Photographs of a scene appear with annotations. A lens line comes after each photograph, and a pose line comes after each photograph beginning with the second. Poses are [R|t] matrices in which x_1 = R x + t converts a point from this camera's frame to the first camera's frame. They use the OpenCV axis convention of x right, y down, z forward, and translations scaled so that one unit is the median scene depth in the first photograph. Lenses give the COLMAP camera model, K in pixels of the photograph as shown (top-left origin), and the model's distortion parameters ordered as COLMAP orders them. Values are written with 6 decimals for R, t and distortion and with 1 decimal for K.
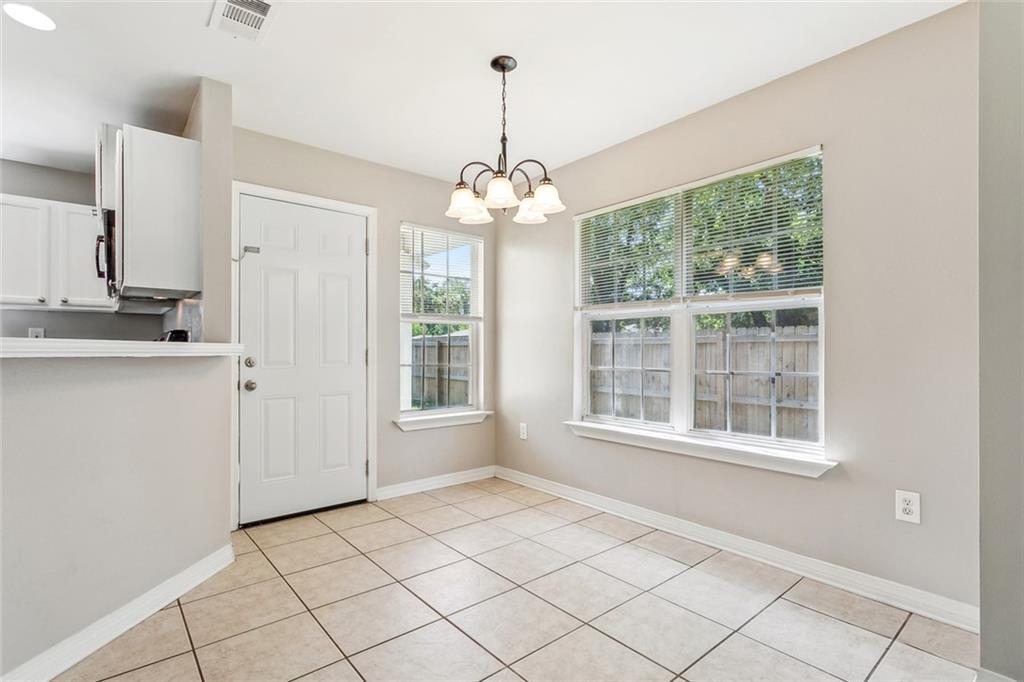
lens RADIAL K [[484.2, 0, 513.6], [0, 484.2, 348.0], [0, 0, 1]] dist [0.000934, 0.000403]
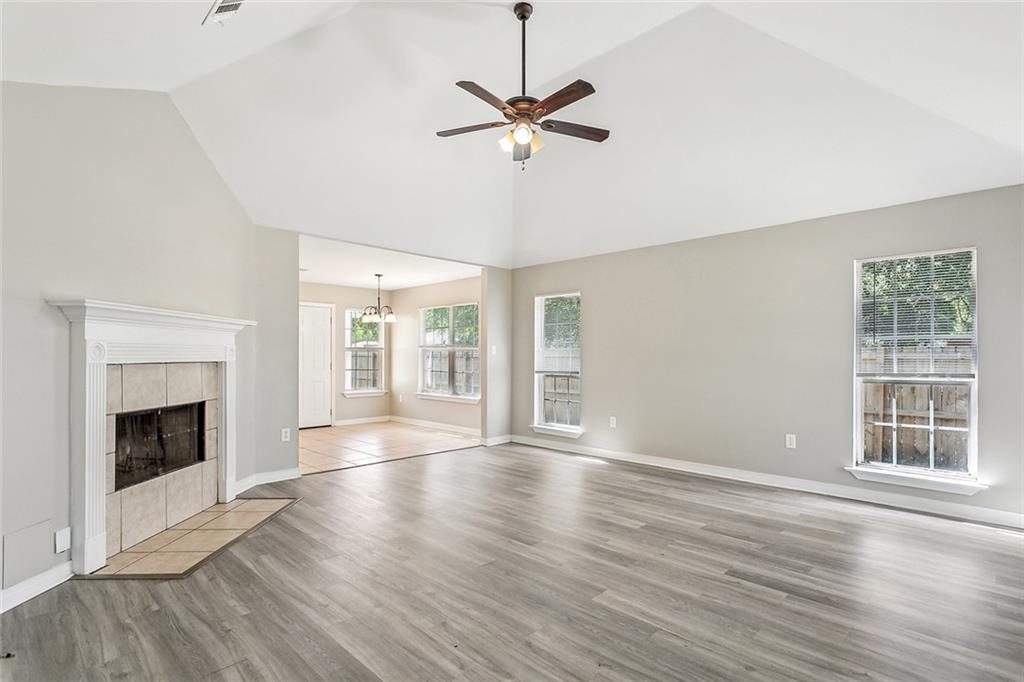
lens RADIAL K [[502.2, 0, 511.4], [0, 502.2, 356.1], [0, 0, 1]] dist [0.010700, 0.000330]
pose [[0.995565, 0.003530, 0.094014, 0.380639], [-0.004383, 0.999951, 0.008859, -0.061629], [-0.093978, -0.009232, 0.995531, -1.691337]]
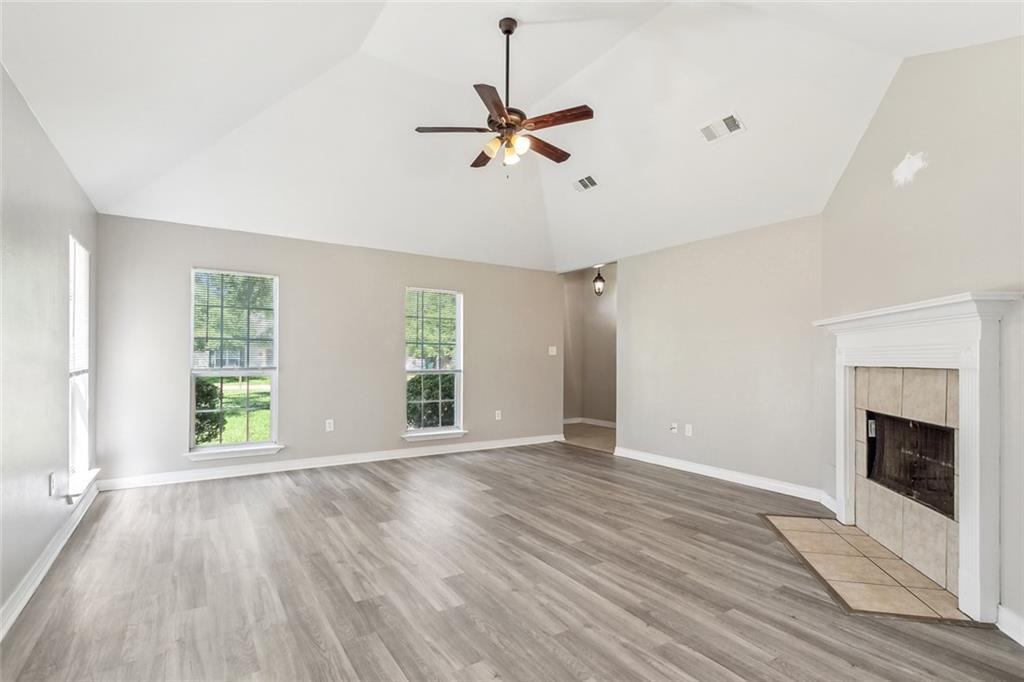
lens RADIAL K [[494.6, 0, 511.2], [0, 494.6, 358.6], [0, 0, 1]] dist [0.000094, 0.000131]
pose [[-0.993134, -0.004946, 0.116882, 0.365461], [-0.005863, 0.999955, -0.007499, -0.039993], [-0.116839, -0.008133, -0.993118, 0.490714]]
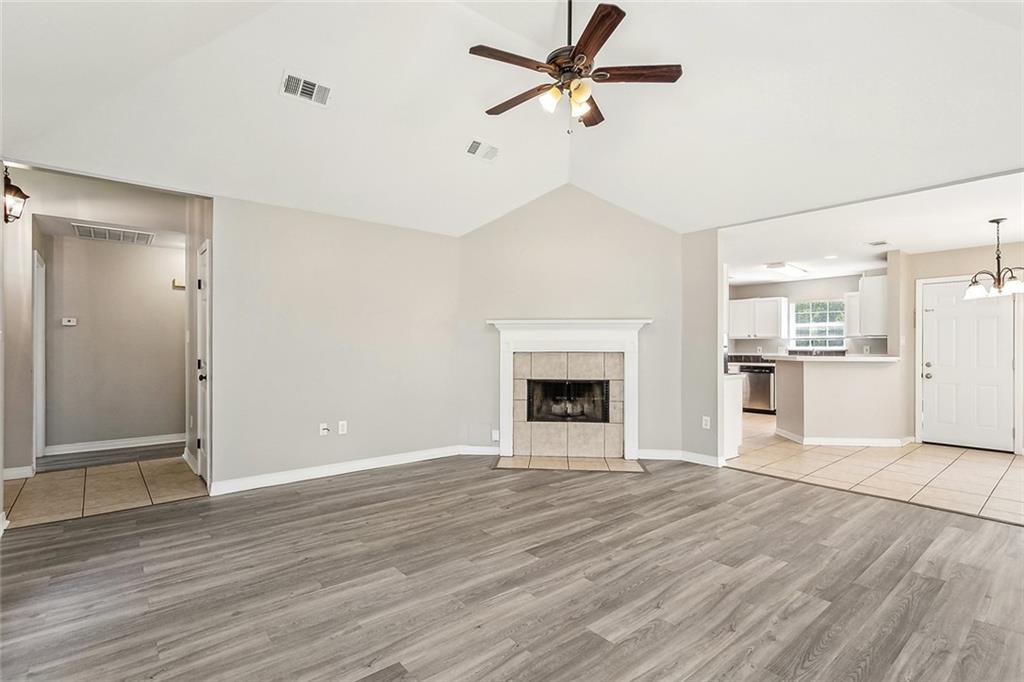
lens RADIAL K [[484.2, 0, 513.6], [0, 484.2, 348.0], [0, 0, 1]] dist [0.000934, 0.000403]
pose [[-0.000212, 0.003020, -0.999995, 1.414474], [0.006188, 0.999976, 0.003018, -0.054590], [0.999981, -0.006187, -0.000230, -0.714734]]
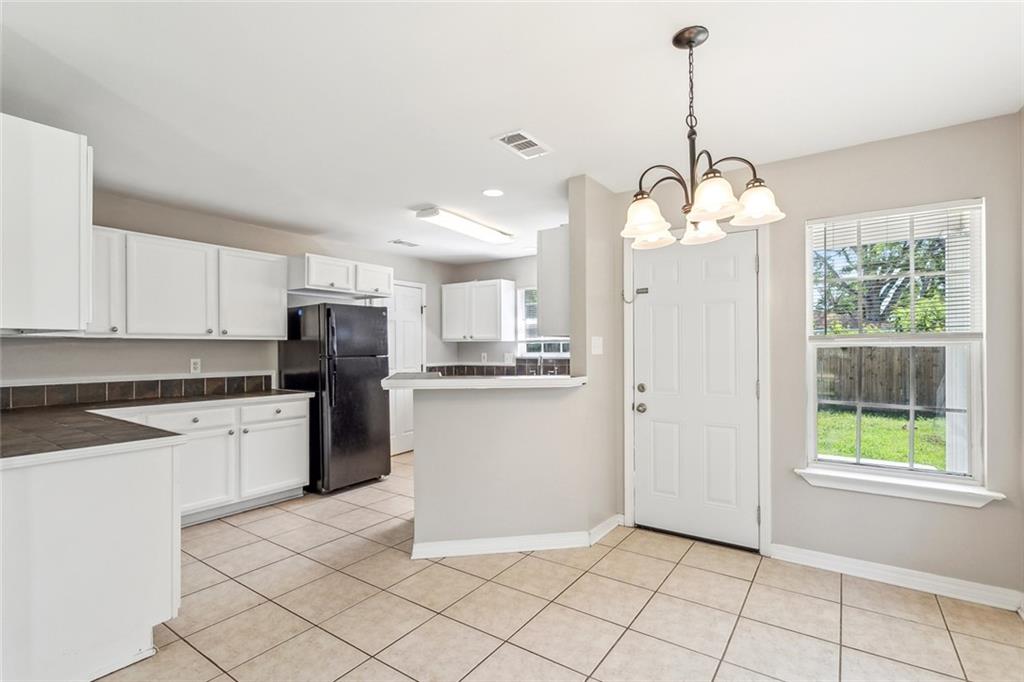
lens RADIAL K [[484.2, 0, 513.6], [0, 484.2, 348.0], [0, 0, 1]] dist [0.000934, 0.000403]
pose [[0.260036, -0.001464, -0.965598, 0.465439], [0.010077, 0.999949, 0.001198, -0.065951], [0.965546, -0.010042, 0.260037, 0.371492]]
